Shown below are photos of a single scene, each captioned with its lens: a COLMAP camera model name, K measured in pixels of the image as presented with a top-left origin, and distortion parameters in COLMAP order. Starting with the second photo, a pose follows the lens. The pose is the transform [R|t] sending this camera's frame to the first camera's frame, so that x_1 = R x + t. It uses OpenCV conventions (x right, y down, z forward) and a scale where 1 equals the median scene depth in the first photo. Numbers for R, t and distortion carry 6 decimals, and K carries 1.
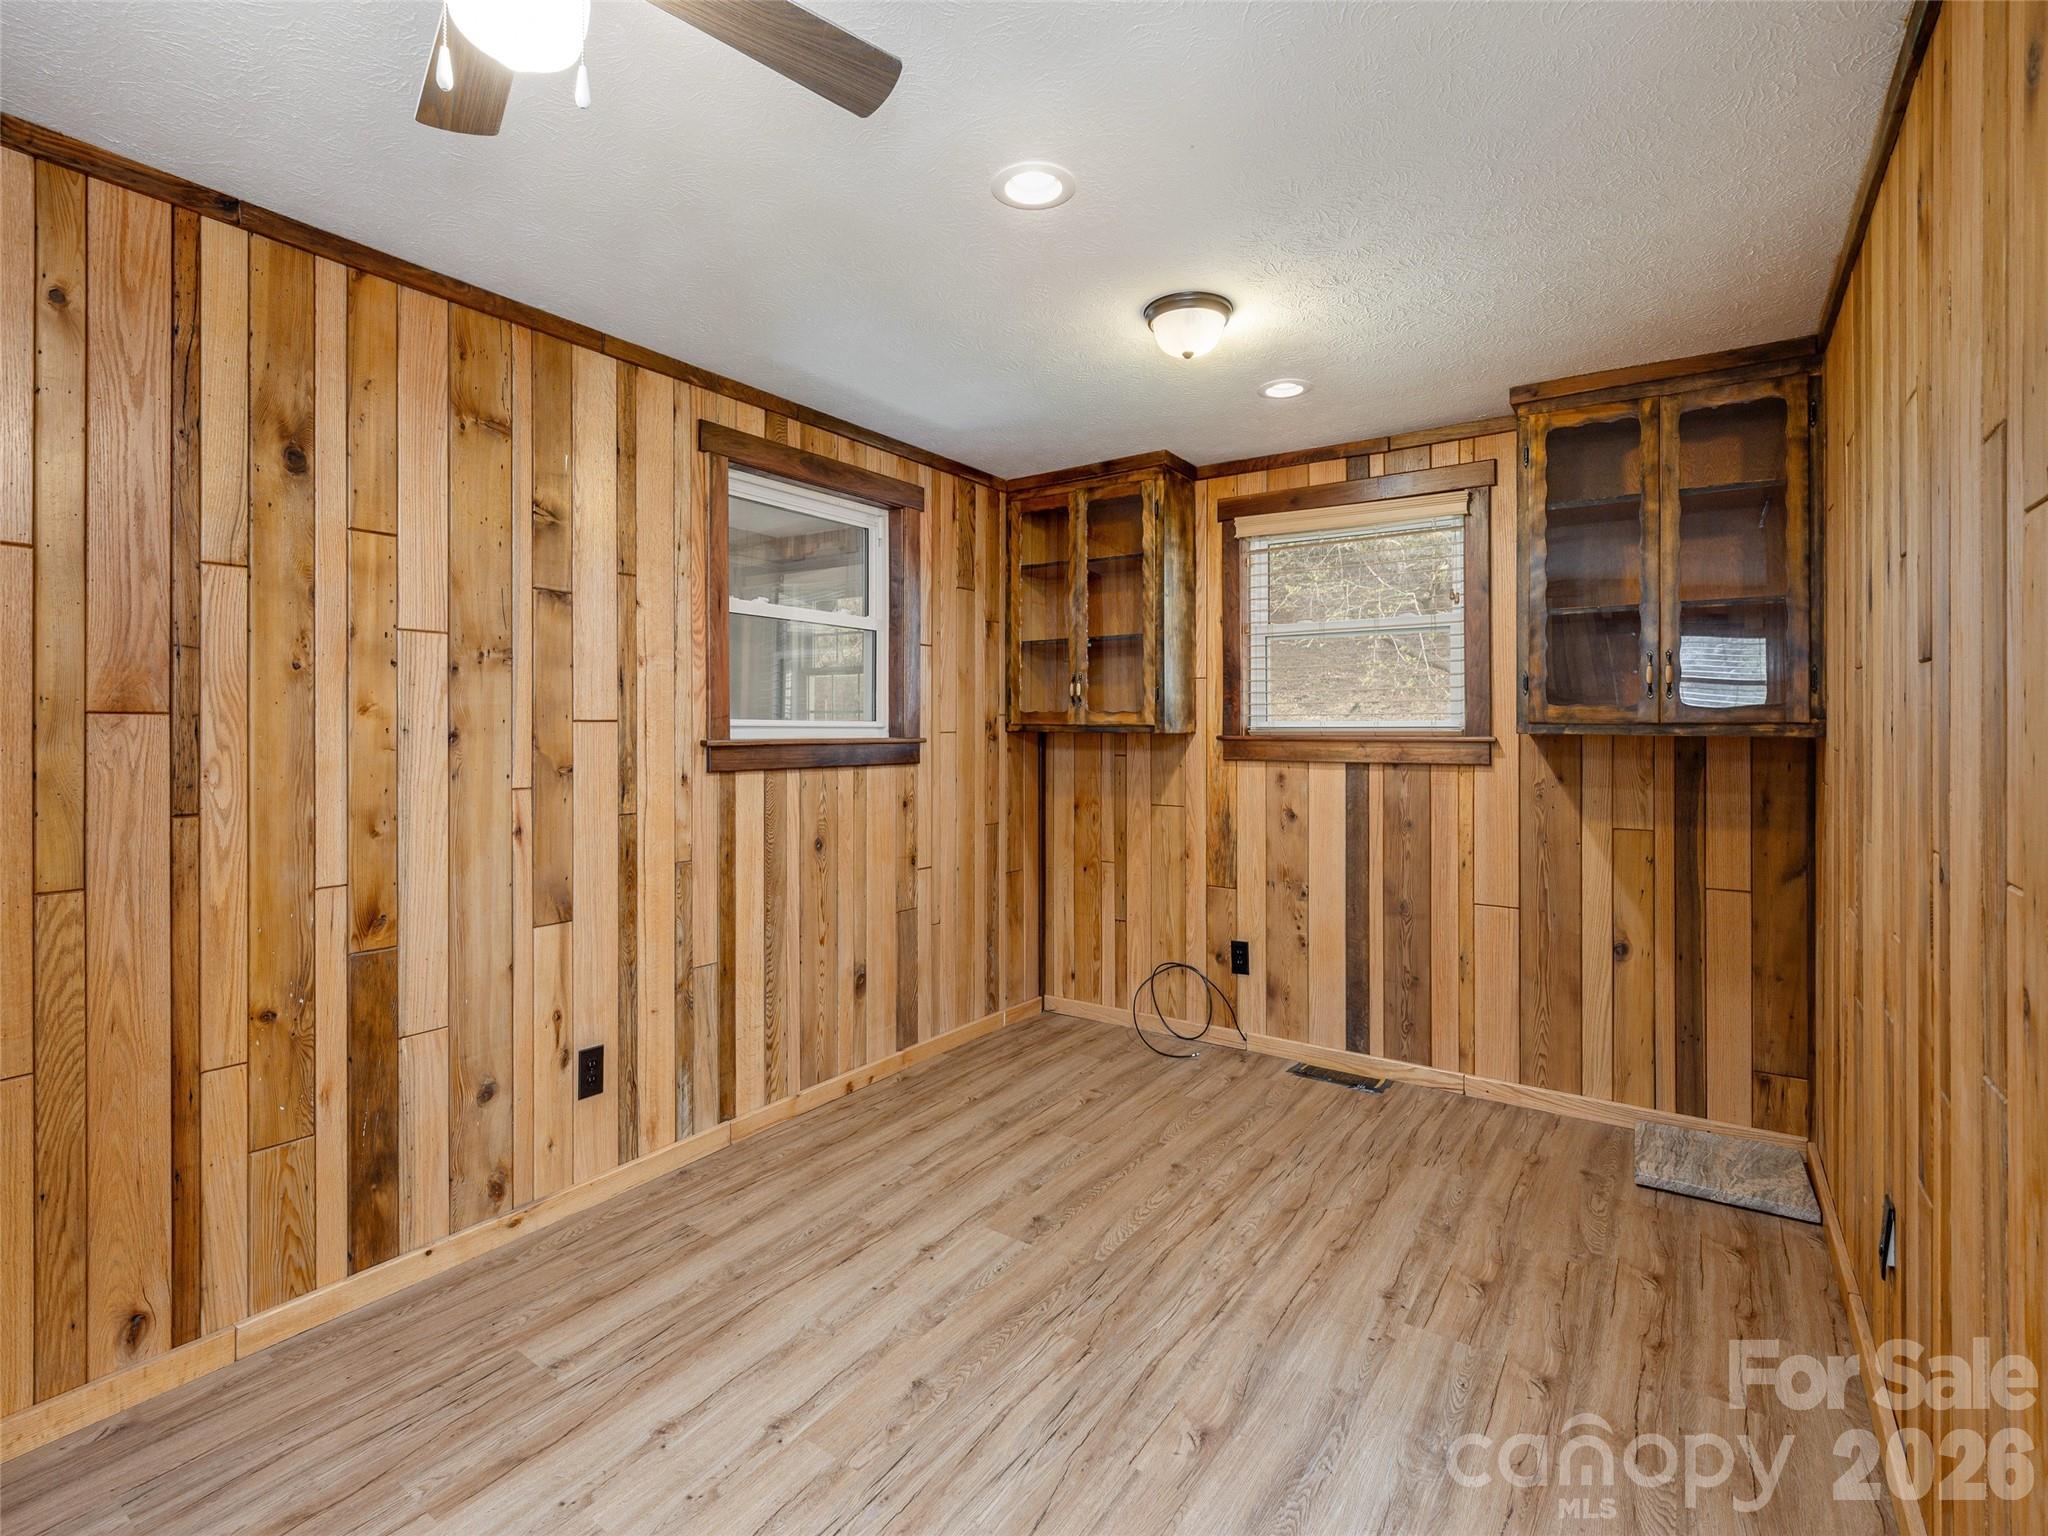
lens RADIAL K [[940.6, 0, 1040.1], [0, 940.6, 729.7], [0, 0, 1]] dist [-0.000249, -0.000216]
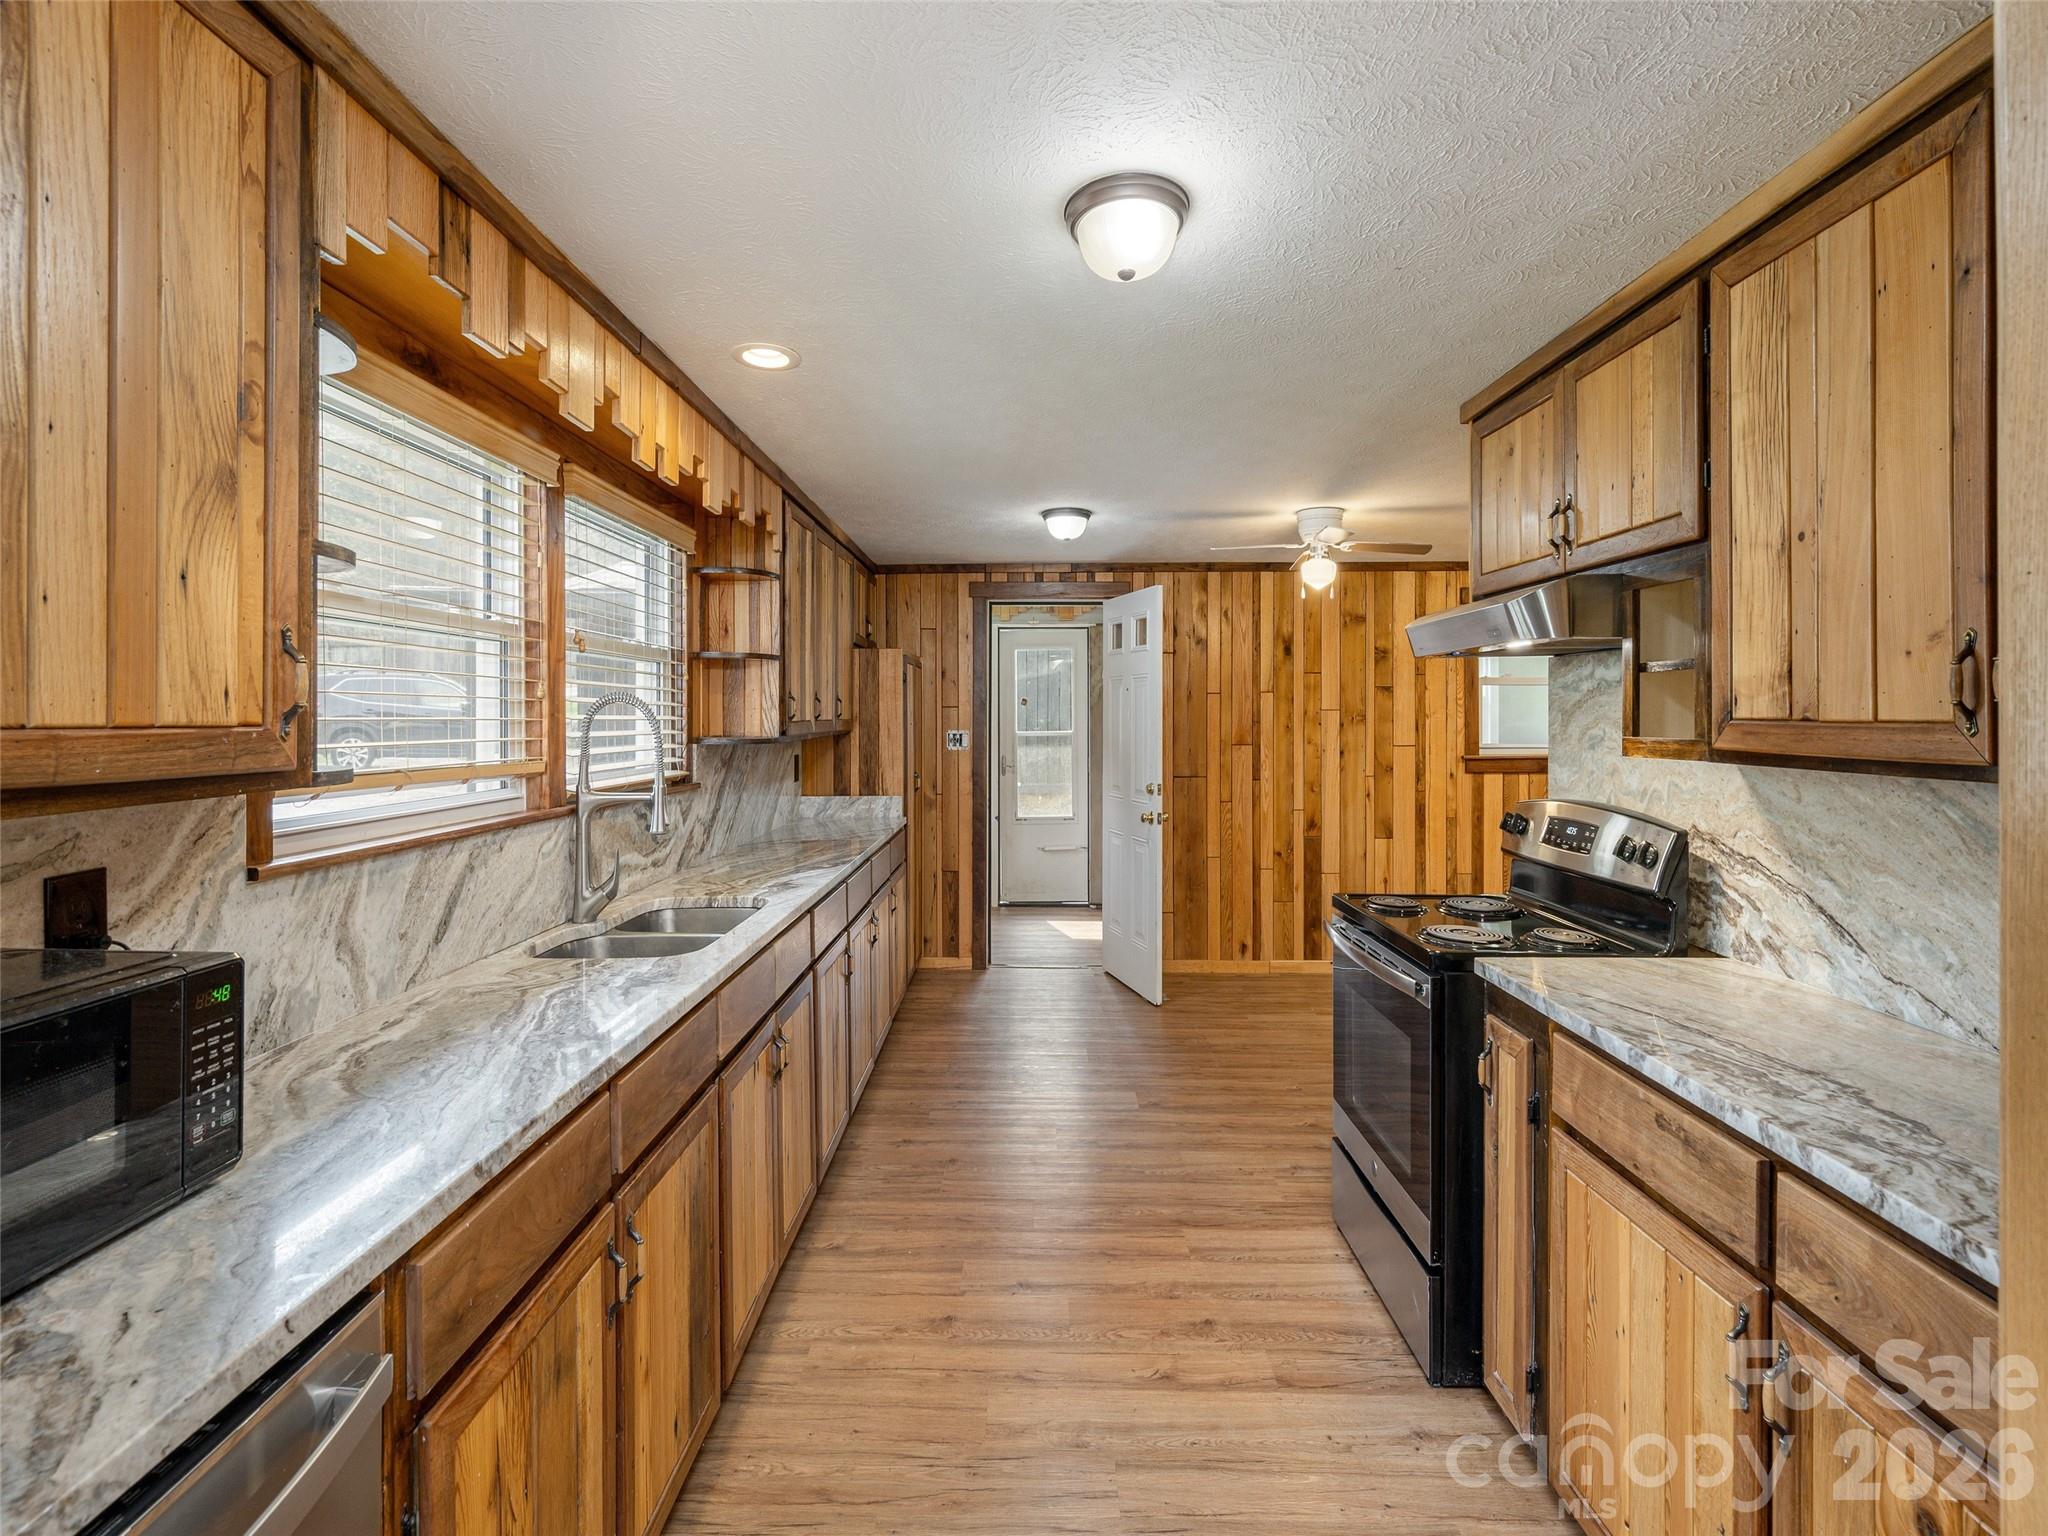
lens RADIAL K [[895.5, 0, 1022.3], [0, 895.5, 733.9], [0, 0, 1]] dist [-0.009624, -0.000019]
pose [[0.550695, 0.008165, -0.834667, 0.671378], [0.003332, 0.999923, 0.011980, -0.058245], [0.834700, -0.009378, 0.550625, -0.756127]]
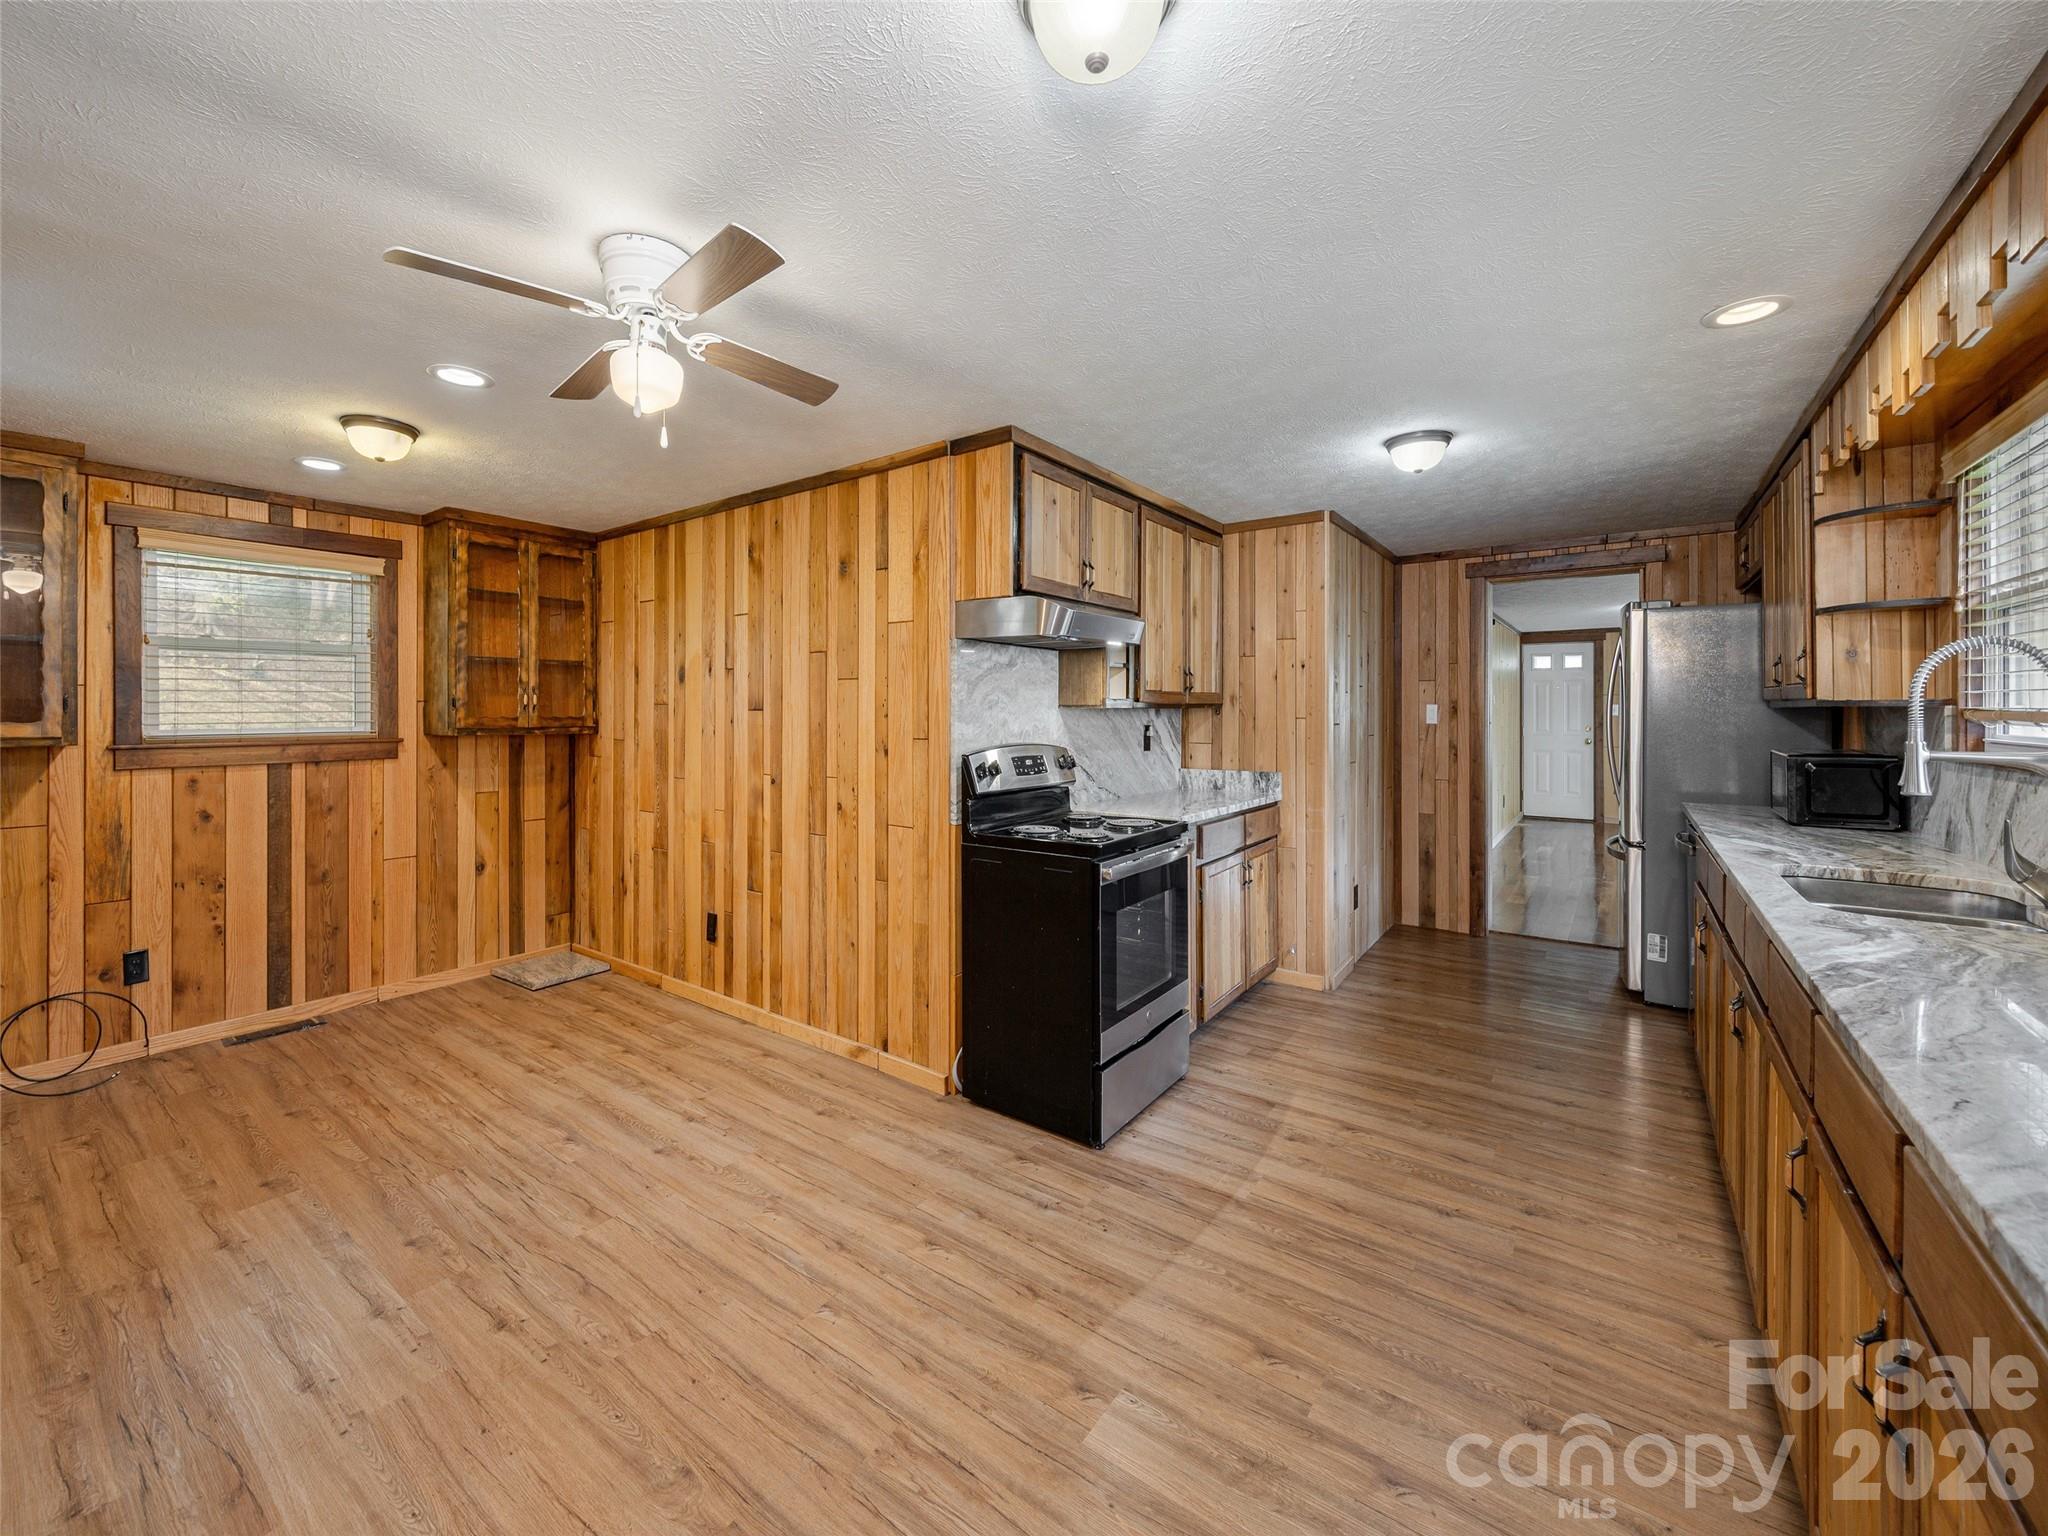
lens RADIAL K [[873.5, 0, 945.8], [0, 873.5, 714.9], [0, 0, 1]] dist [-0.007723, -0.000684]
pose [[0.071366, -0.006539, 0.997429, -0.876703], [0.007307, 0.999955, 0.006033, -0.032886], [-0.997423, 0.006857, 0.071410, 0.107524]]
